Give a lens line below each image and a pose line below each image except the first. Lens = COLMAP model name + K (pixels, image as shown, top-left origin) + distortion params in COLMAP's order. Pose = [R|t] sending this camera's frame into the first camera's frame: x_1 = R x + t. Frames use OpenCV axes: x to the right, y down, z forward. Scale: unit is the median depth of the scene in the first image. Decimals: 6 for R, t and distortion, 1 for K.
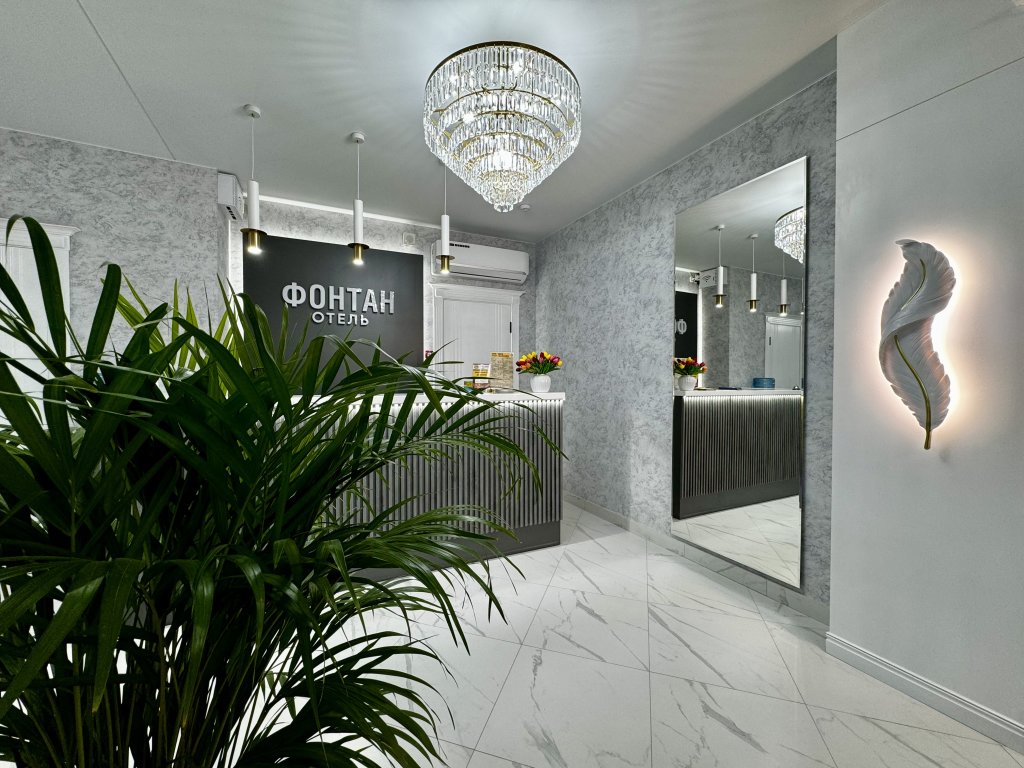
lens RADIAL K [[407.8, 0, 508.0], [0, 407.8, 387.1], [0, 0, 1]] dist [-0.001229, 0.000447]
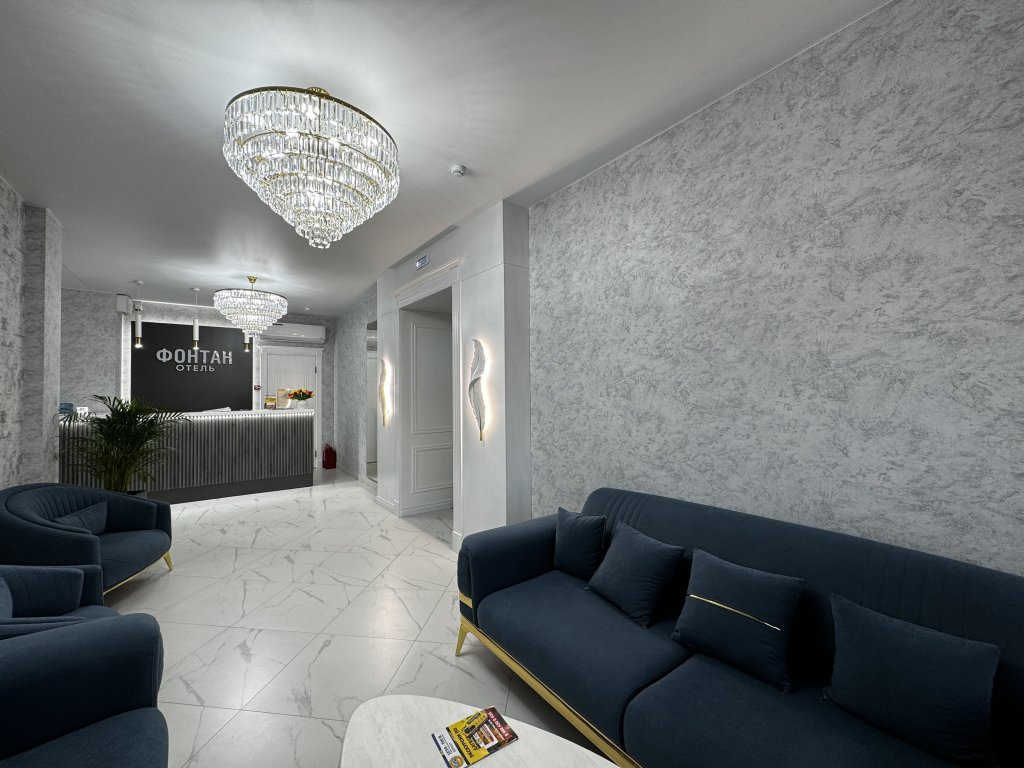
lens RADIAL K [[407.8, 0, 510.9], [0, 407.8, 385.7], [0, 0, 1]] dist [-0.001229, 0.000447]
pose [[0.982443, -0.006779, 0.186439, 0.710682], [0.014499, 0.999091, -0.040077, -0.006970], [-0.185998, 0.042076, 0.981649, -1.150916]]
